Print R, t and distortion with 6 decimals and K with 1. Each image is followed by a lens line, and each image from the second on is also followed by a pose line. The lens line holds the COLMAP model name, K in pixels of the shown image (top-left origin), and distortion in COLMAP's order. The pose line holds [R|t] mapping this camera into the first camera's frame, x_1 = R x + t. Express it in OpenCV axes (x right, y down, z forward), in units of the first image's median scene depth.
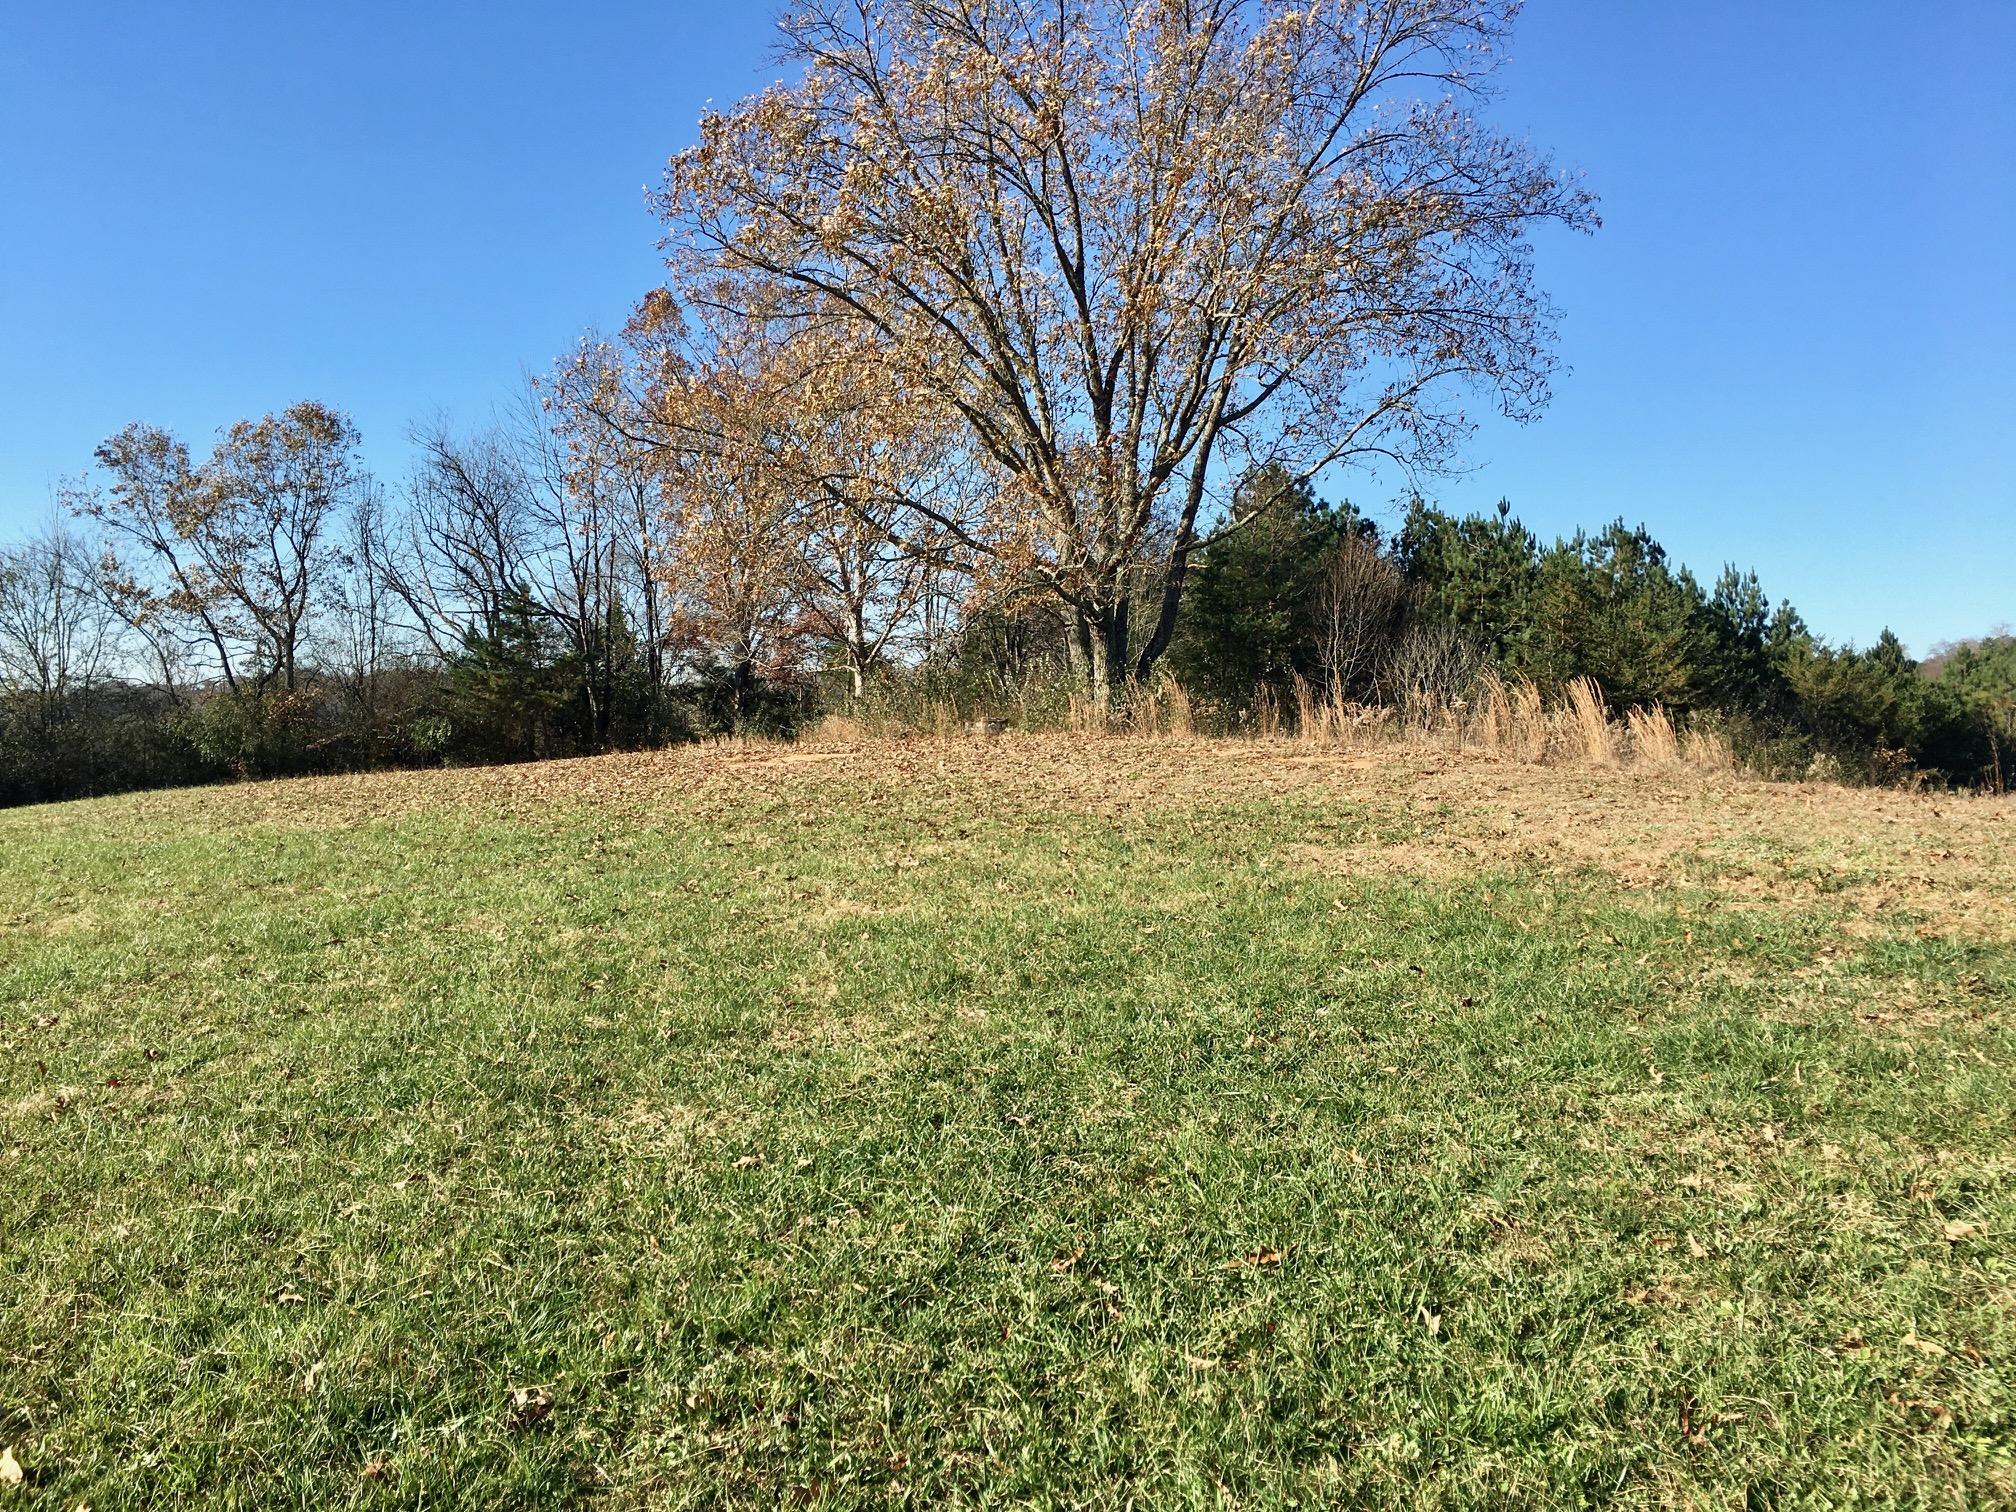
lens RADIAL K [[1530.3, 0, 1008.0], [0, 1530.3, 756.0], [0, 0, 1]] dist [-0.005853, -0.000321]
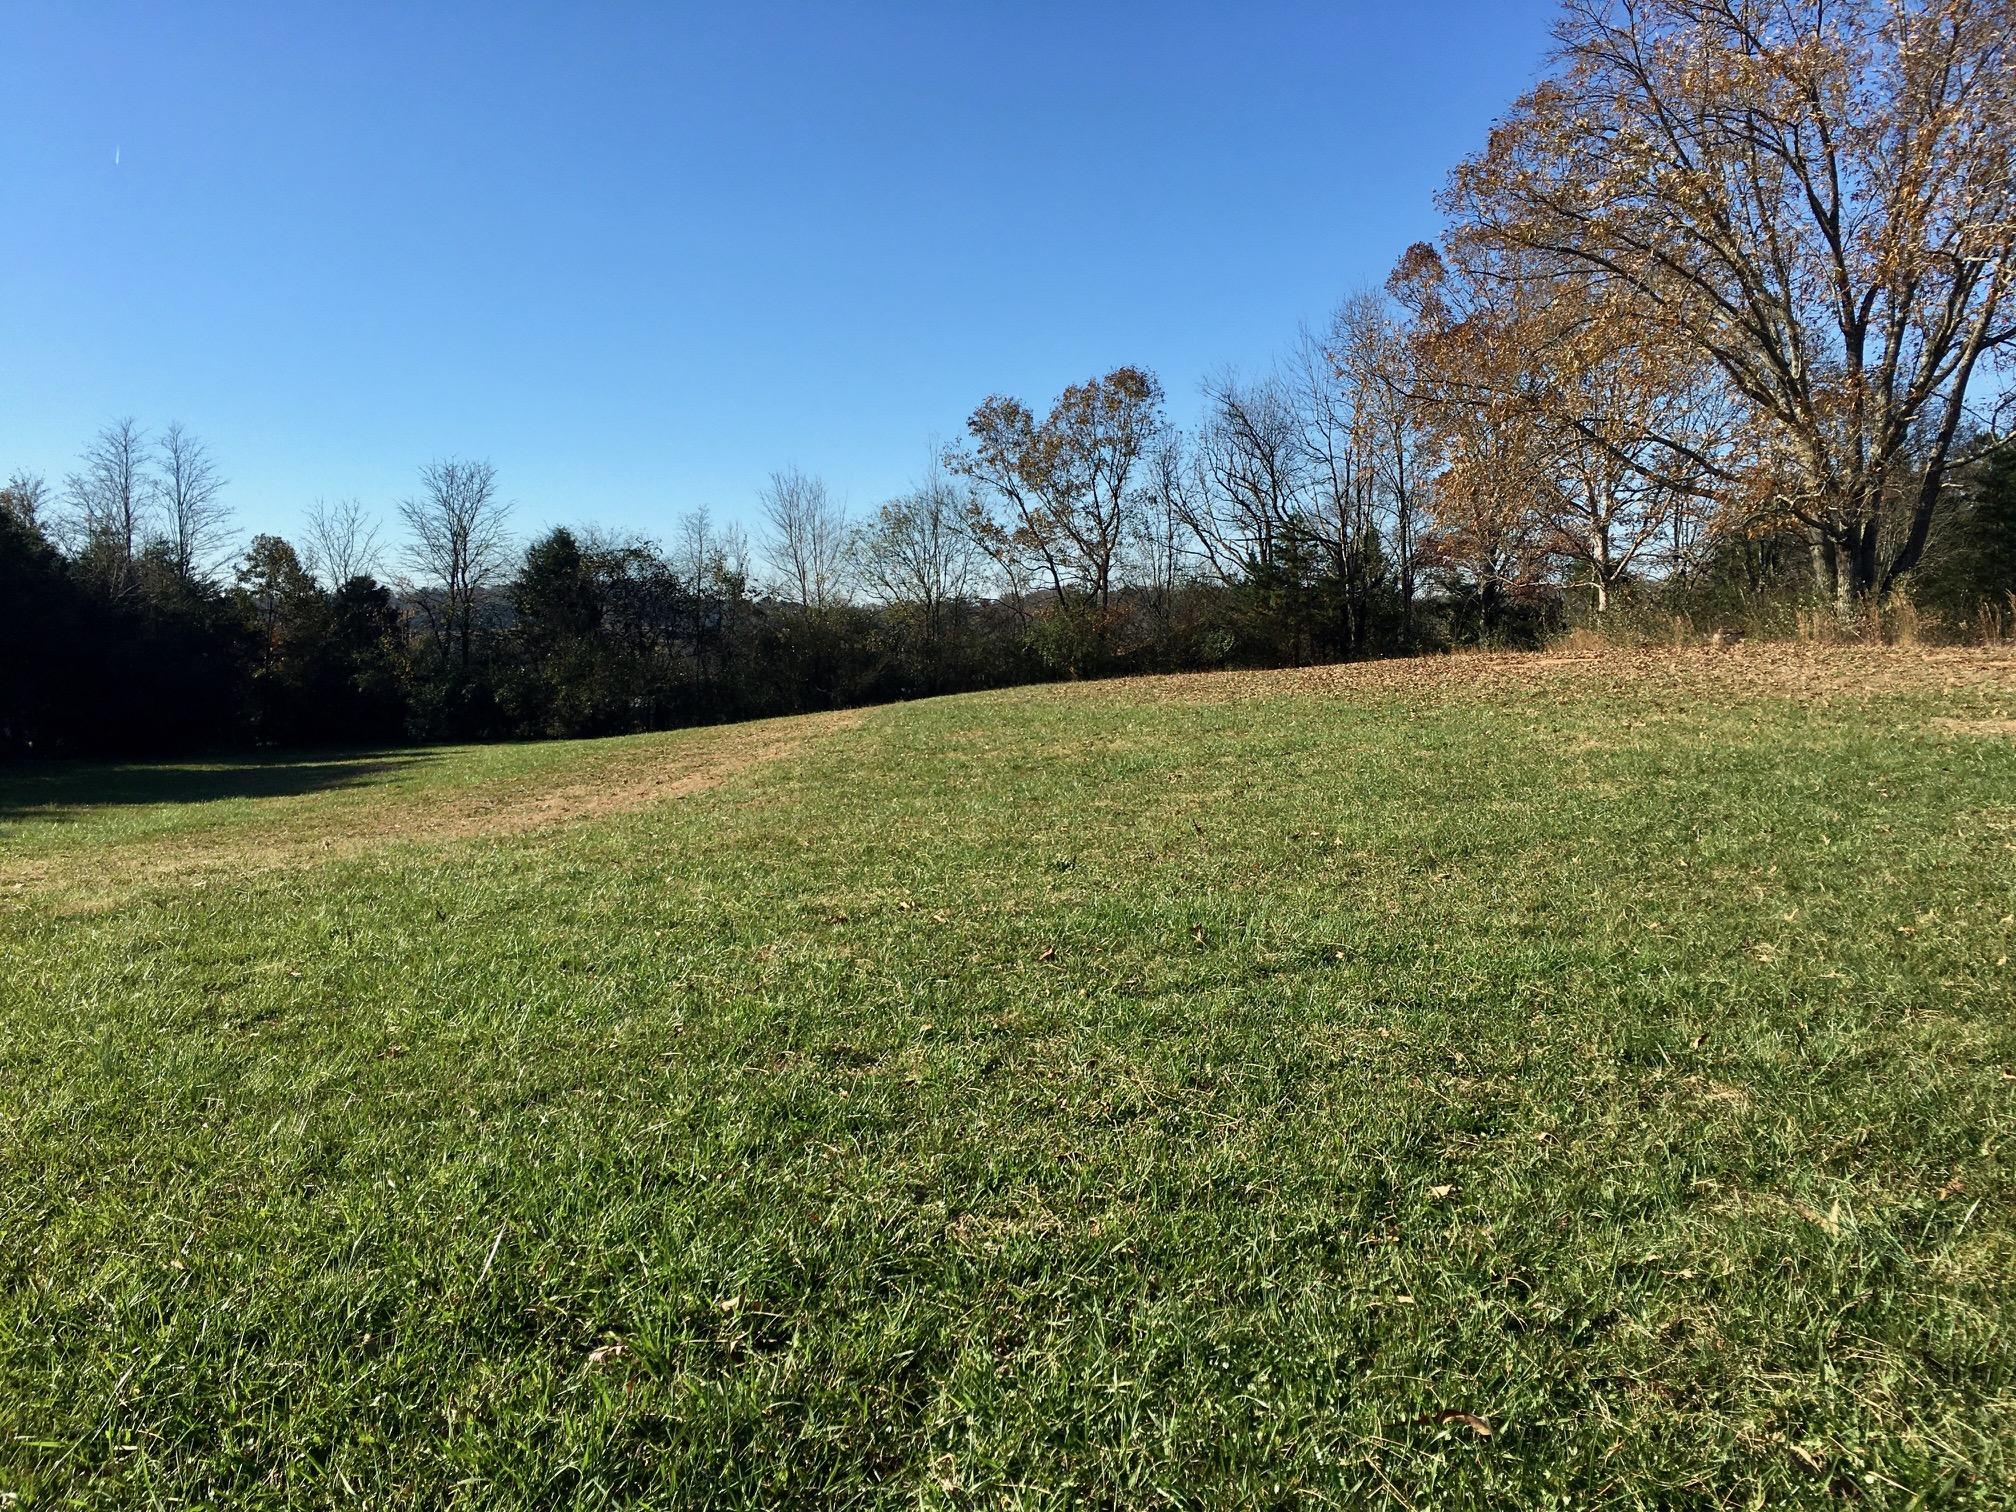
lens RADIAL K [[1530.3, 0, 1008.0], [0, 1530.3, 756.0], [0, 0, 1]] dist [-0.005853, -0.000321]
pose [[0.893869, 0.038177, -0.446699, 0.012421], [-0.013357, 0.998193, 0.058583, 0.005134], [0.448129, -0.046399, 0.892764, -0.143363]]
